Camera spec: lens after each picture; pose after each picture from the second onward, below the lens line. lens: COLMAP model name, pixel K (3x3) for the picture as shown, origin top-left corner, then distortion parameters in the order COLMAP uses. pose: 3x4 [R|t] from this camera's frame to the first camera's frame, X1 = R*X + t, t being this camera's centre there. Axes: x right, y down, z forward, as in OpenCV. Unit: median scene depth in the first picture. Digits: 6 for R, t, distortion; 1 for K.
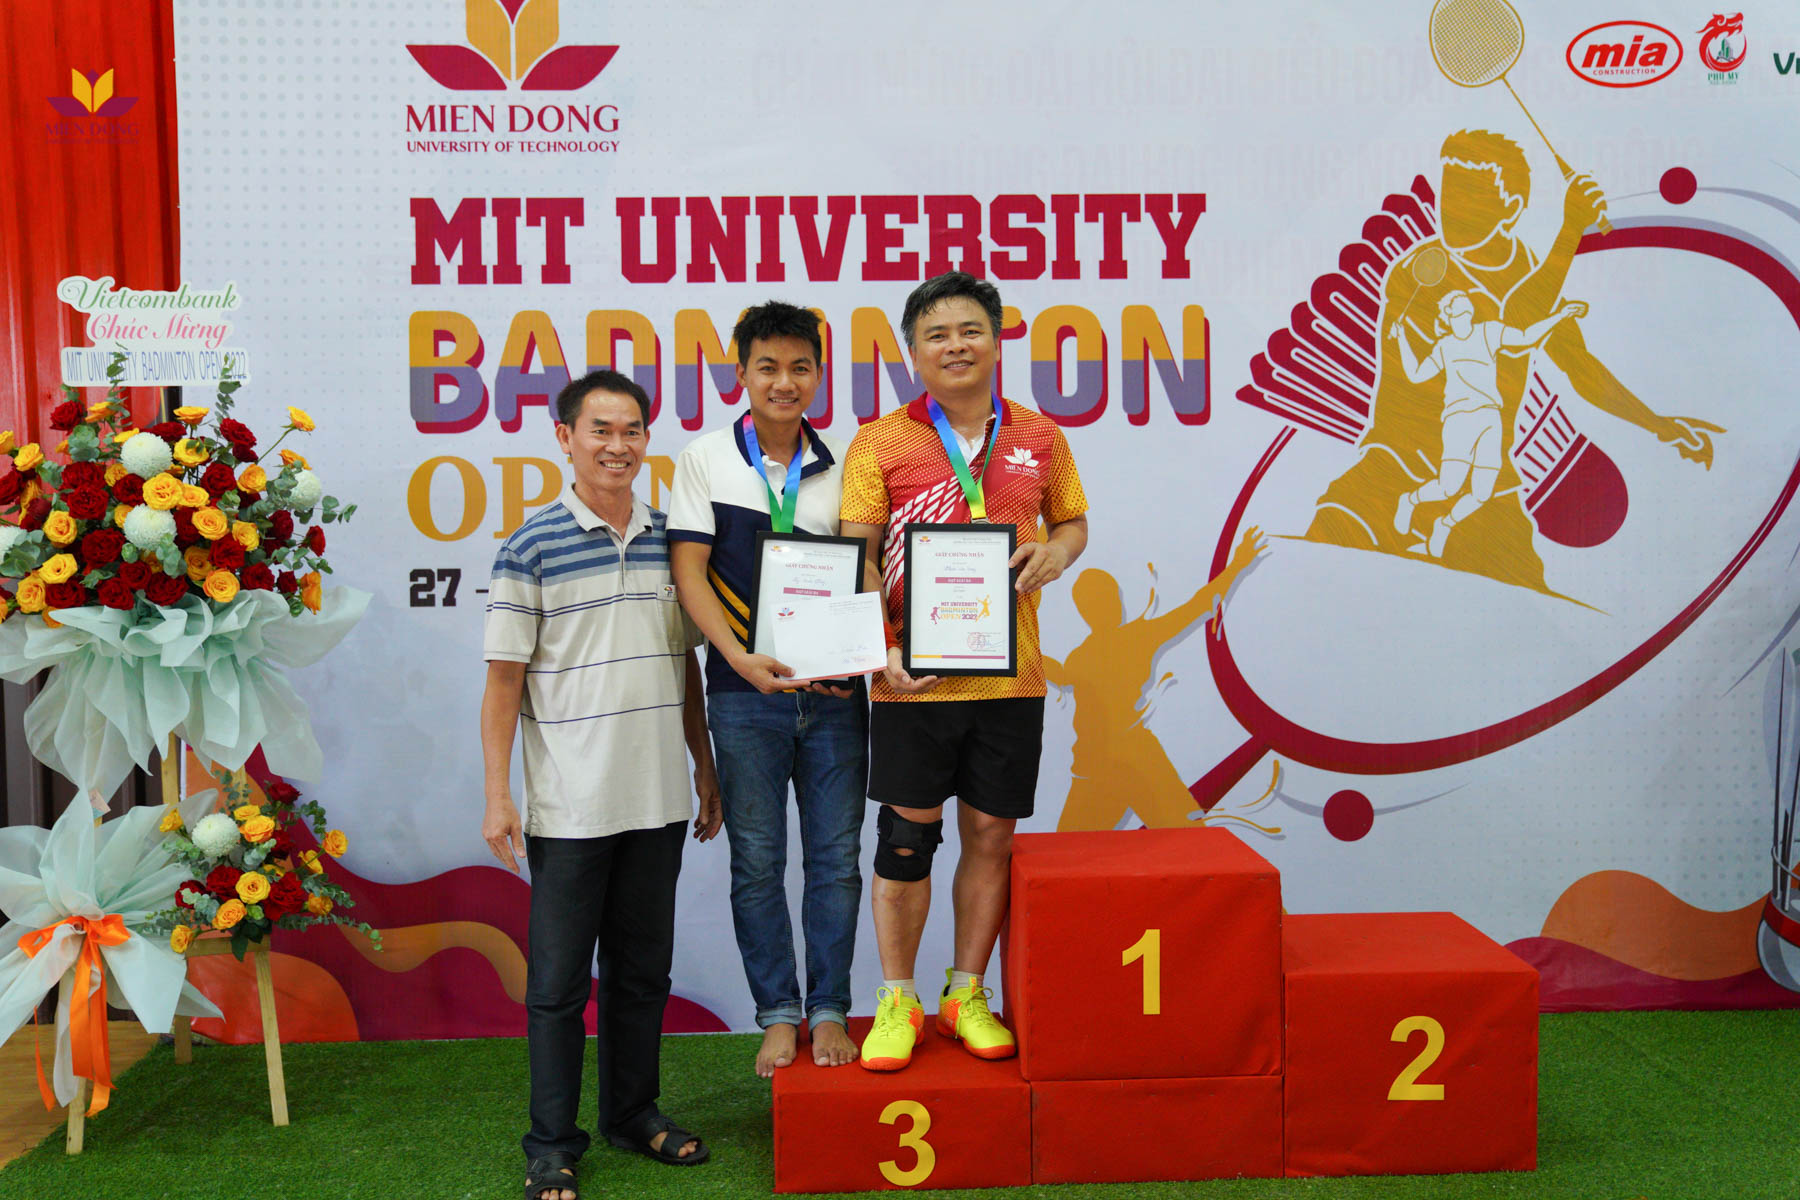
lens RADIAL K [[1840.0, 0, 895.8], [0, 1840.0, 598.3], [0, 0, 1]] dist [-0.019967, 0.222285]
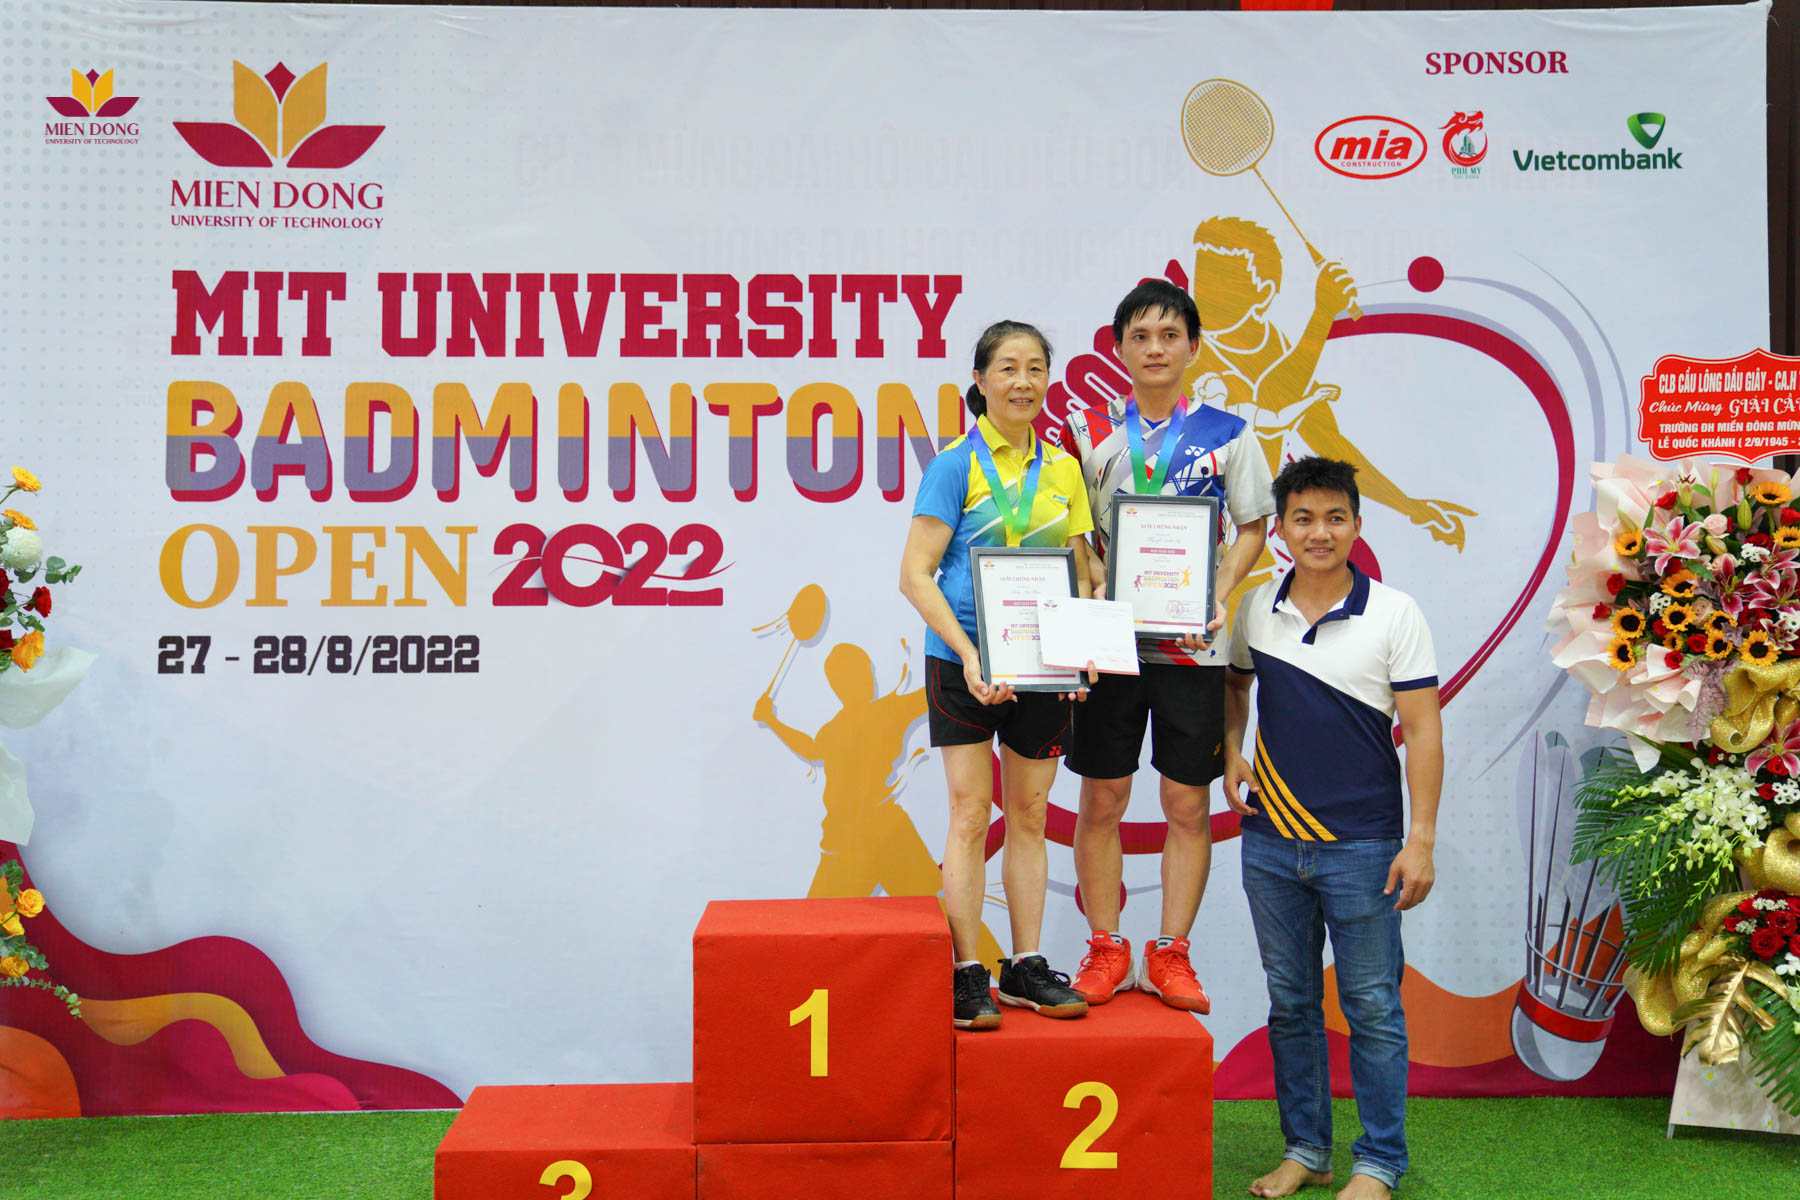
lens RADIAL K [[1874.5, 0, 899.6], [0, 1874.5, 600.2], [0, 0, 1]] dist [-0.006713, 0.218686]
pose [[0.999912, 0.010288, -0.008392, 0.146527], [-0.010840, 0.997581, -0.068669, 0.030656], [0.007666, 0.068754, 0.997604, -0.020112]]
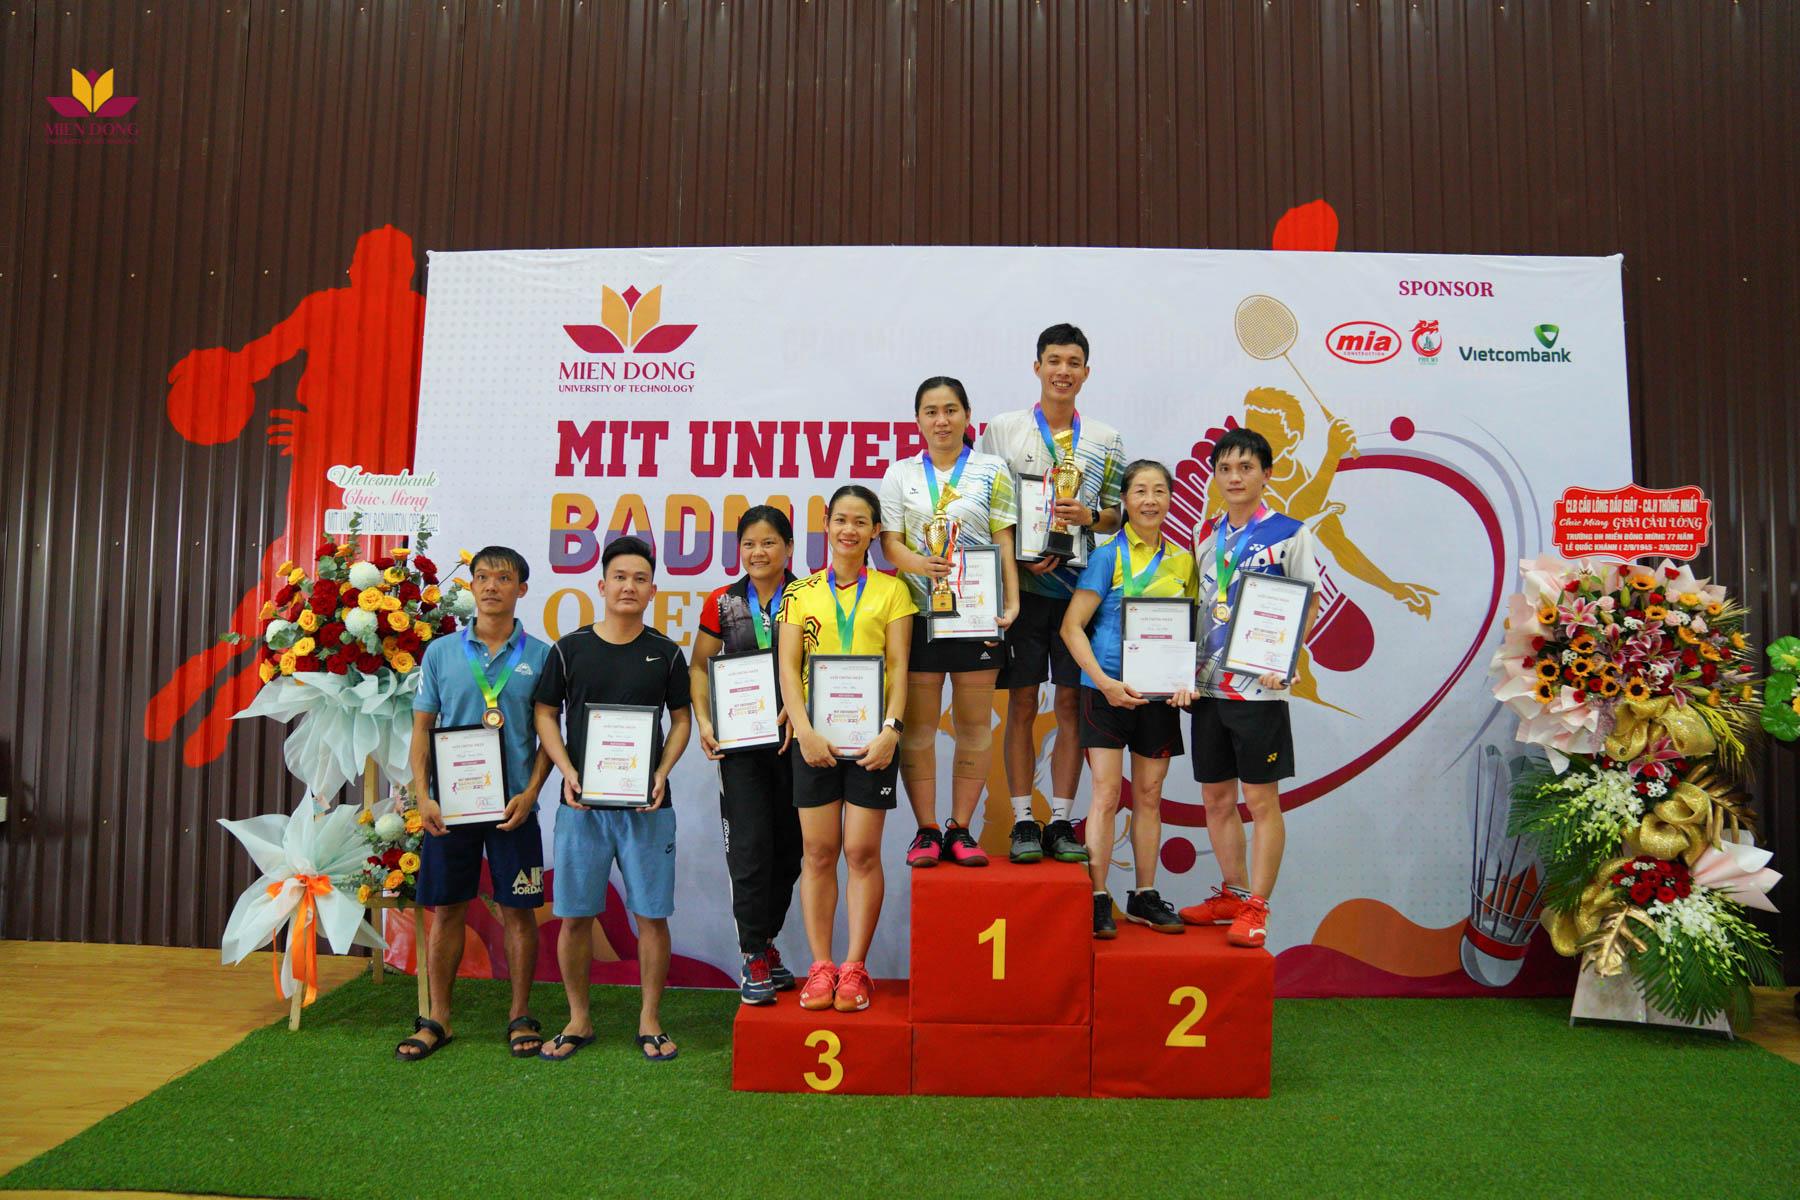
lens RADIAL K [[1265.4, 0, 896.2], [0, 1265.4, 593.3], [0, 0, 1]] dist [-0.134185, 0.104471]
pose [[0.996916, 0.023848, -0.074761, 0.097583], [-0.032001, 0.993434, -0.109837, 0.030561], [0.071651, 0.111891, 0.991134, 0.003828]]
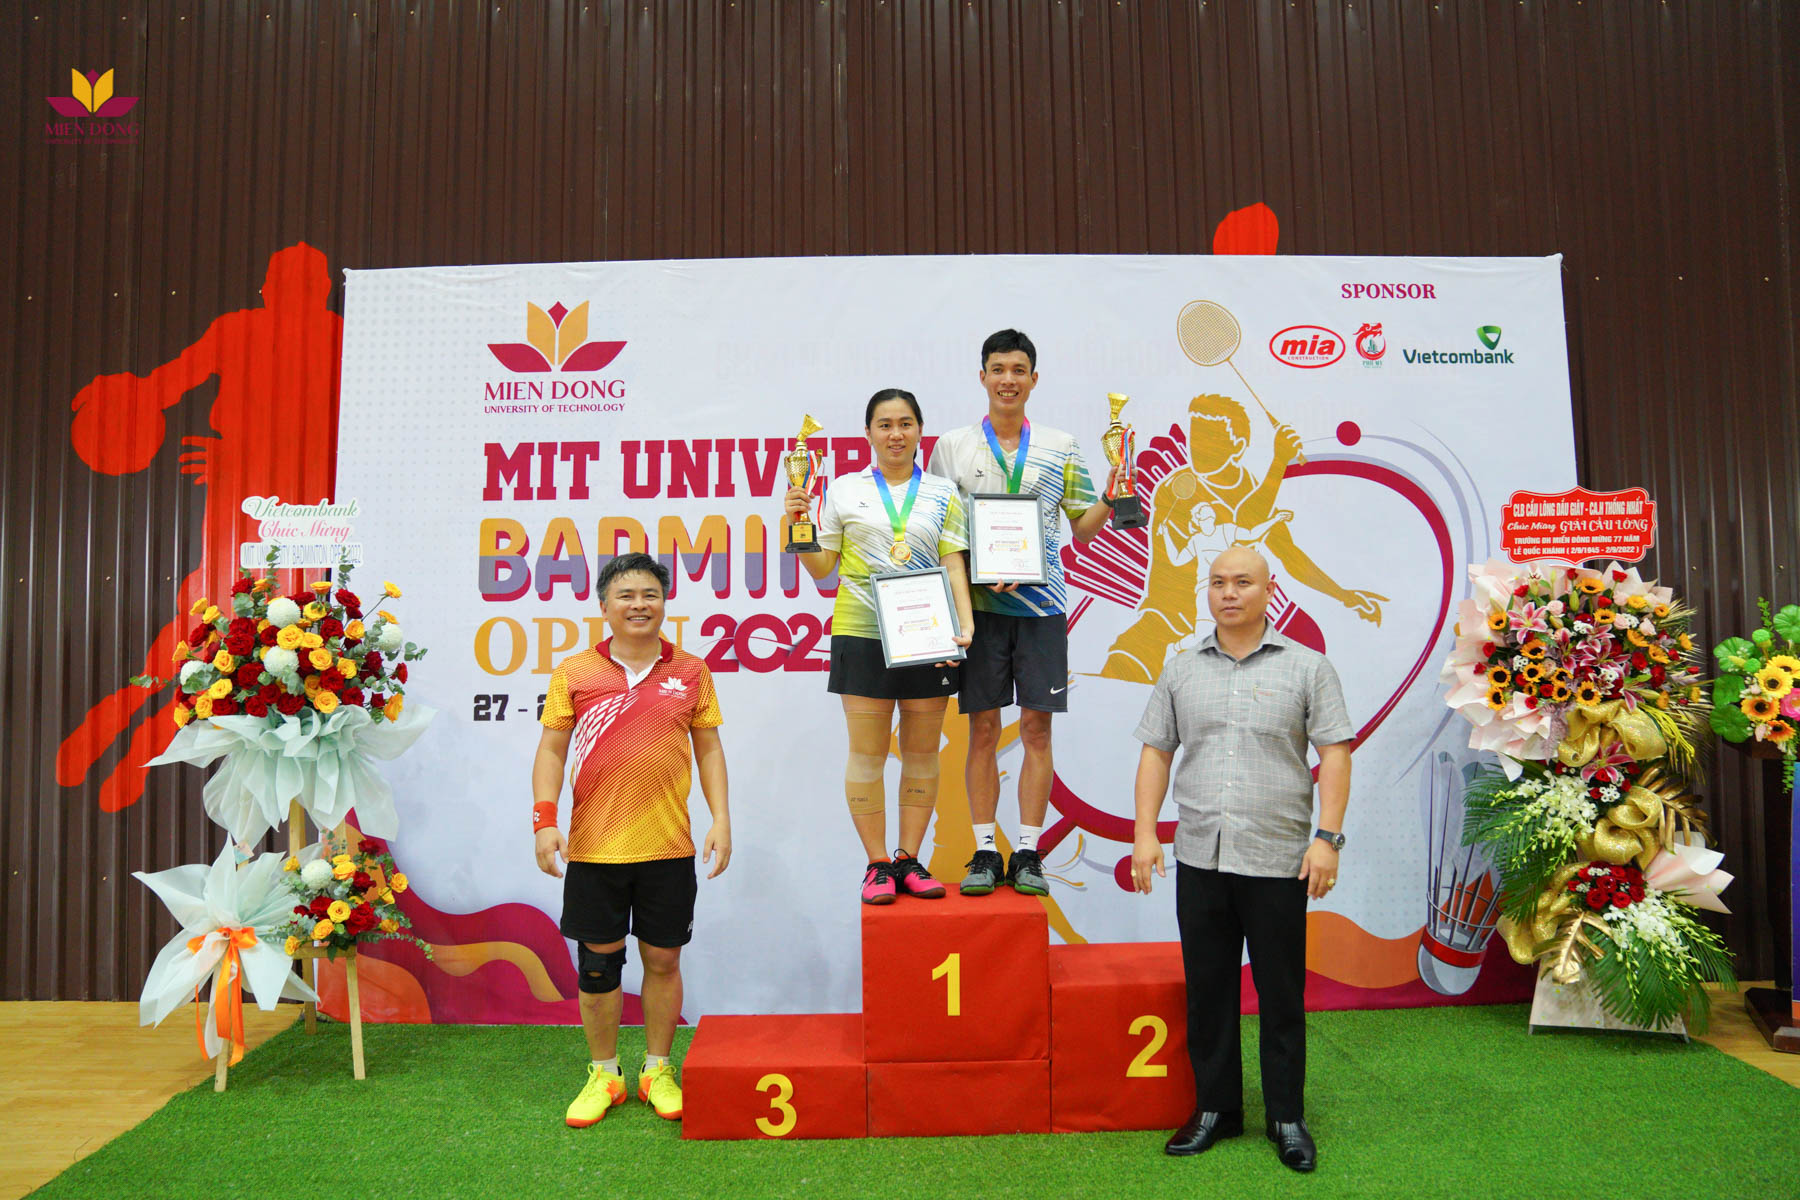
lens RADIAL K [[1265.4, 0, 893.9], [0, 1265.4, 597.4], [0, 0, 1]] dist [-0.140362, 0.112878]
pose [[0.999477, -0.000590, -0.032331, 0.097067], [-0.002850, 0.994336, -0.106246, 0.011251], [0.032210, 0.106283, 0.993814, 0.027892]]
